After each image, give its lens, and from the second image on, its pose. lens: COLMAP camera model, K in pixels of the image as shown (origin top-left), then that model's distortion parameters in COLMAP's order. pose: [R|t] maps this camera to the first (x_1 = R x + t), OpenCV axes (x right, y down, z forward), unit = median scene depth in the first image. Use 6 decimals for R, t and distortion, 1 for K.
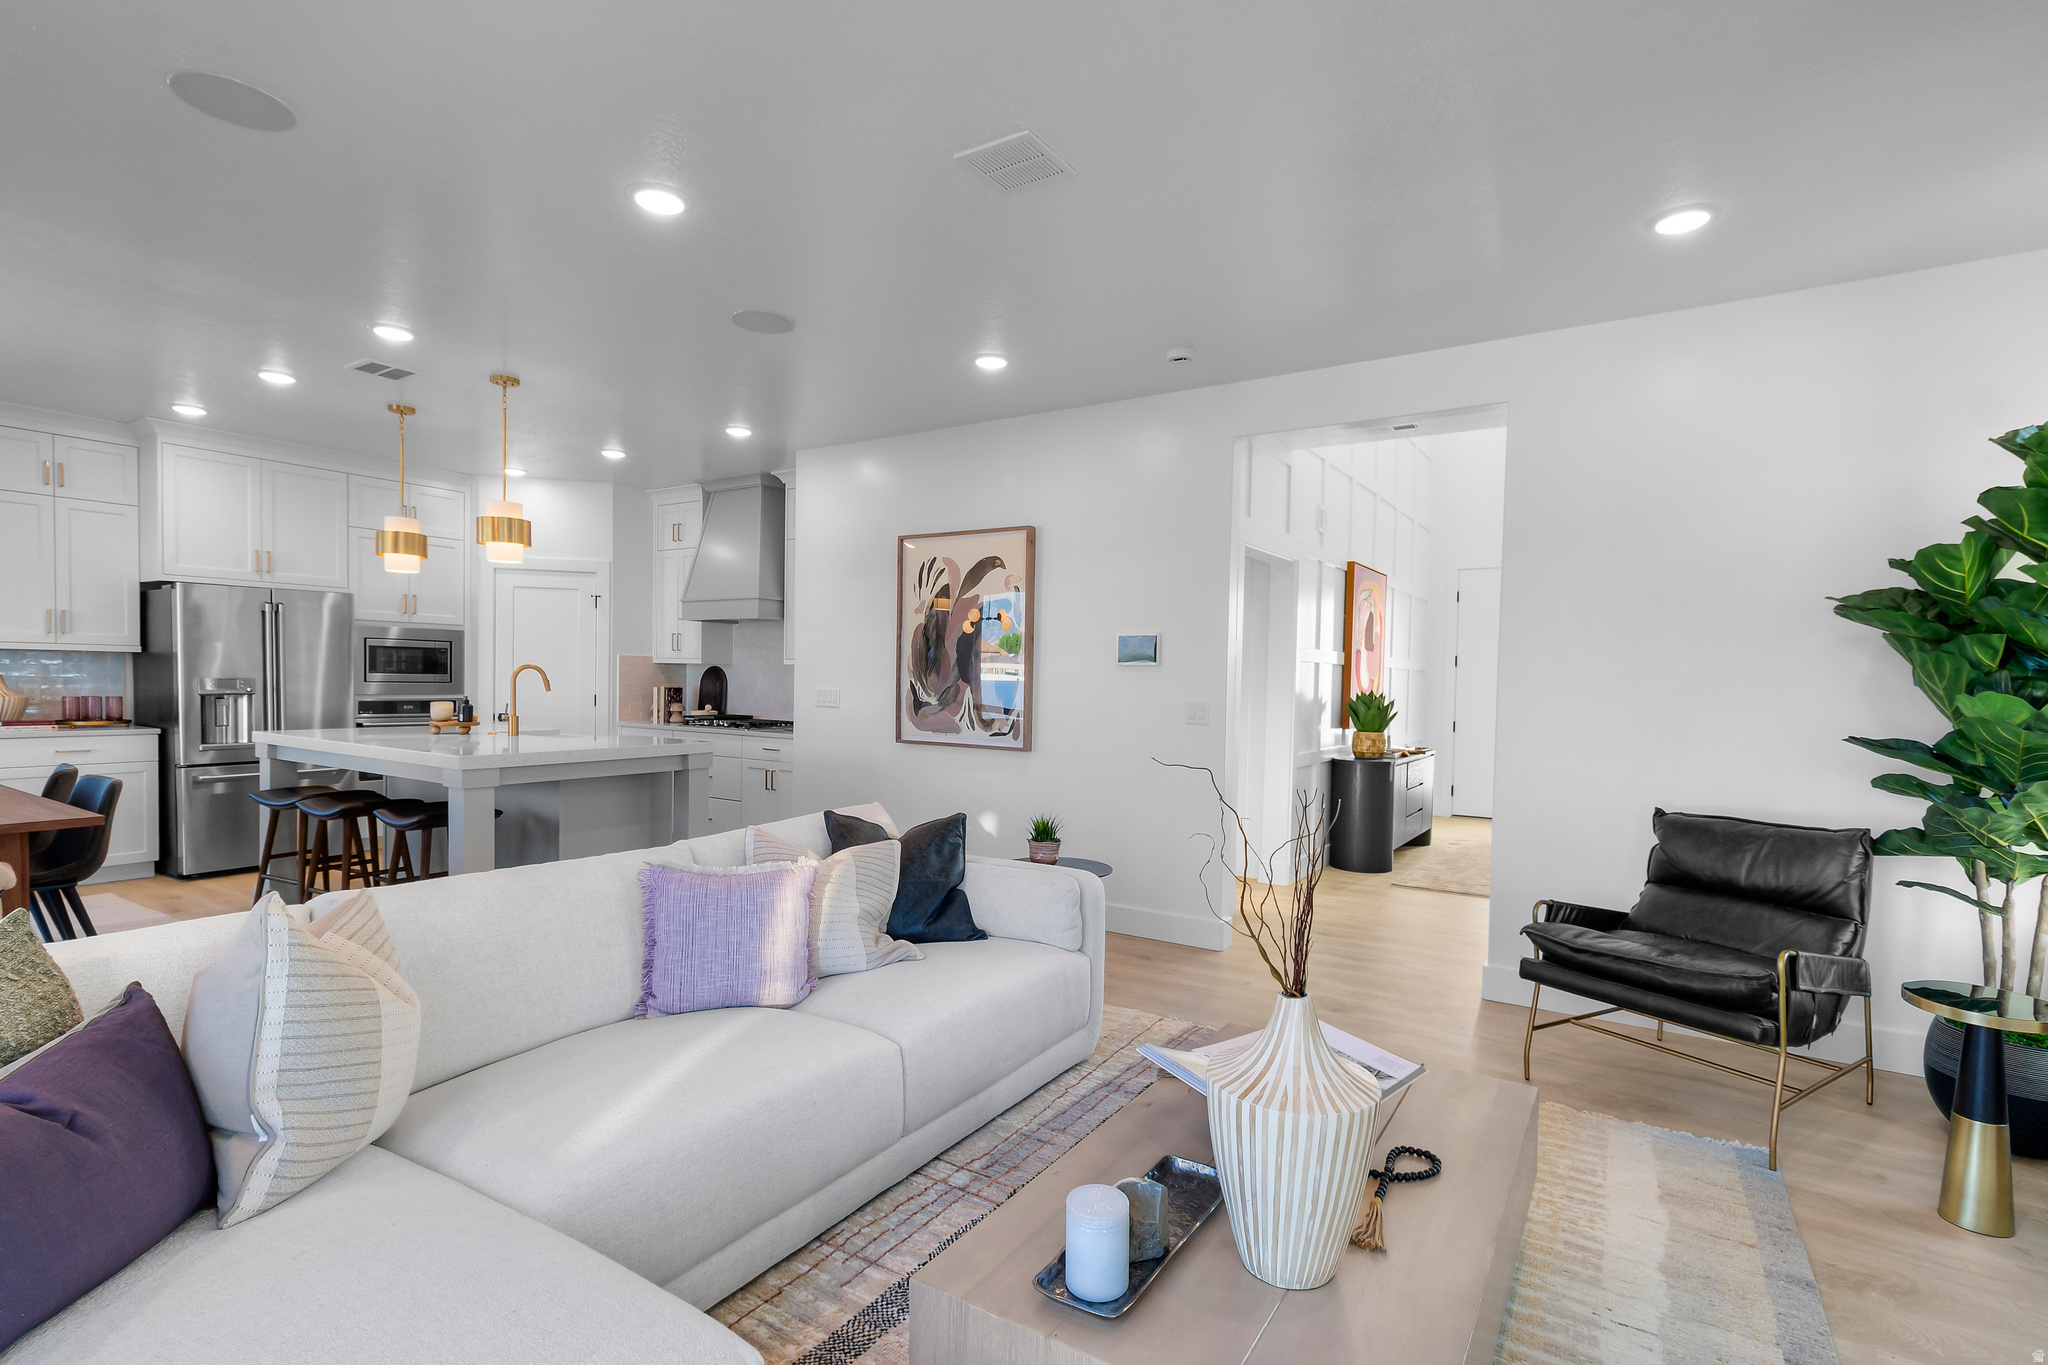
lens RADIAL K [[964.5, 0, 1027.0], [0, 964.5, 694.6], [0, 0, 1]] dist [-0.018028, -0.000419]
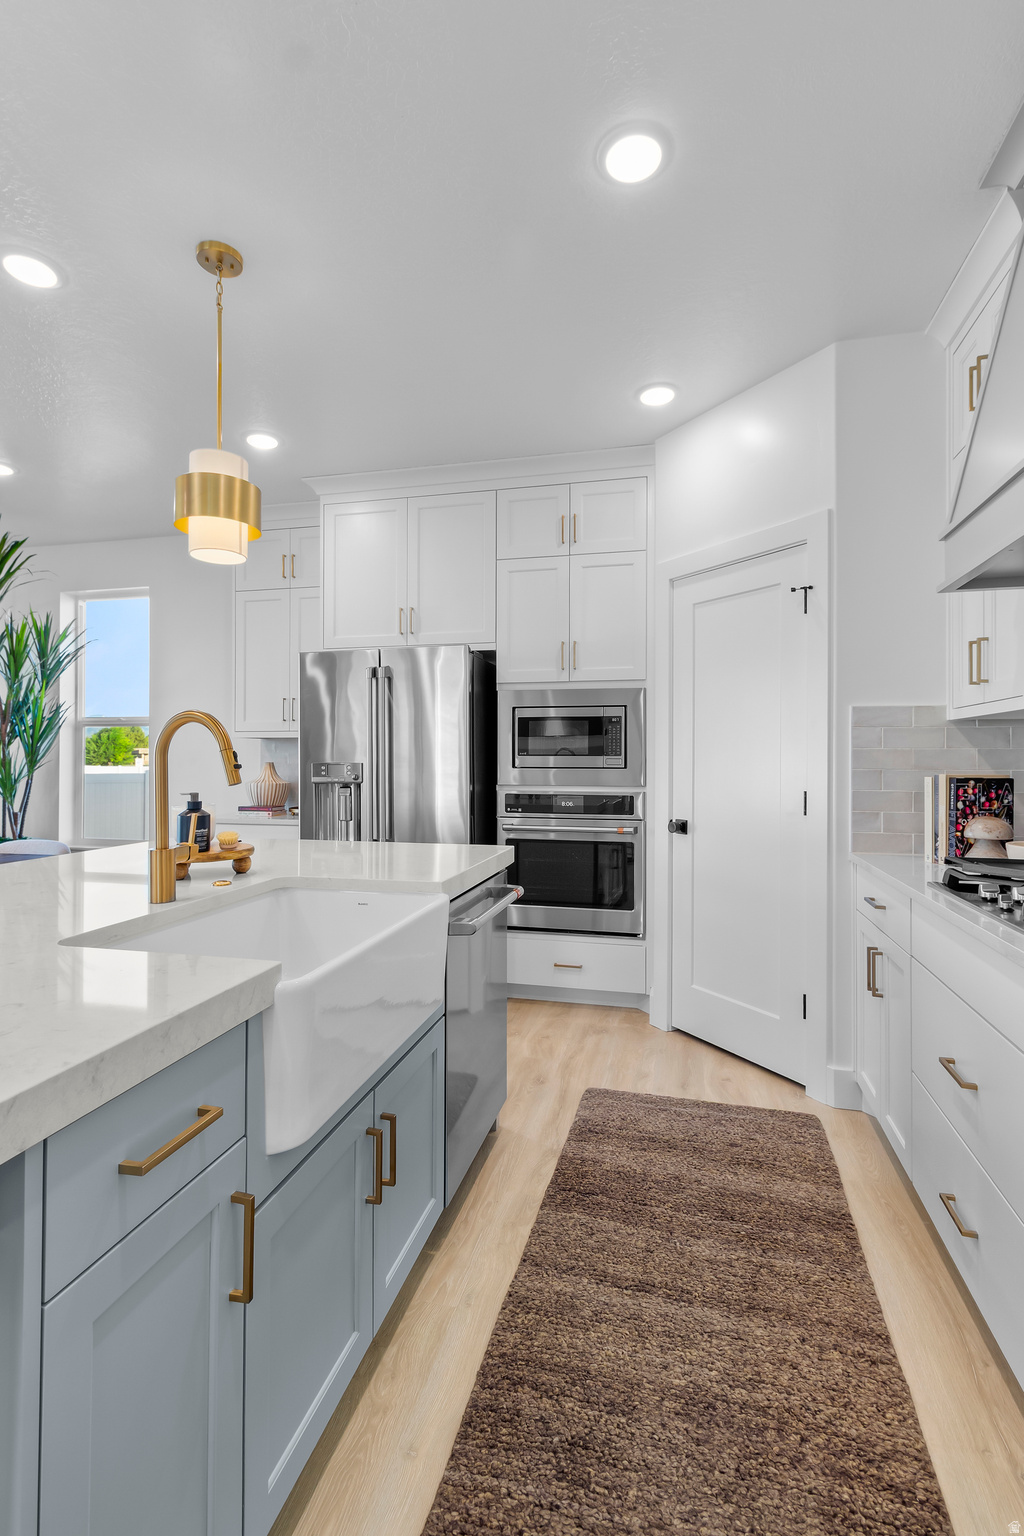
lens RADIAL K [[723.3, 0, 519.1], [0, 723.3, 758.3], [0, 0, 1]] dist [-0.018028, -0.000419]
pose [[0.360408, -0.020155, -0.932577, -0.168261], [-0.011337, 0.999598, -0.025985, -0.005878], [0.932726, 0.019938, 0.360034, 0.755175]]
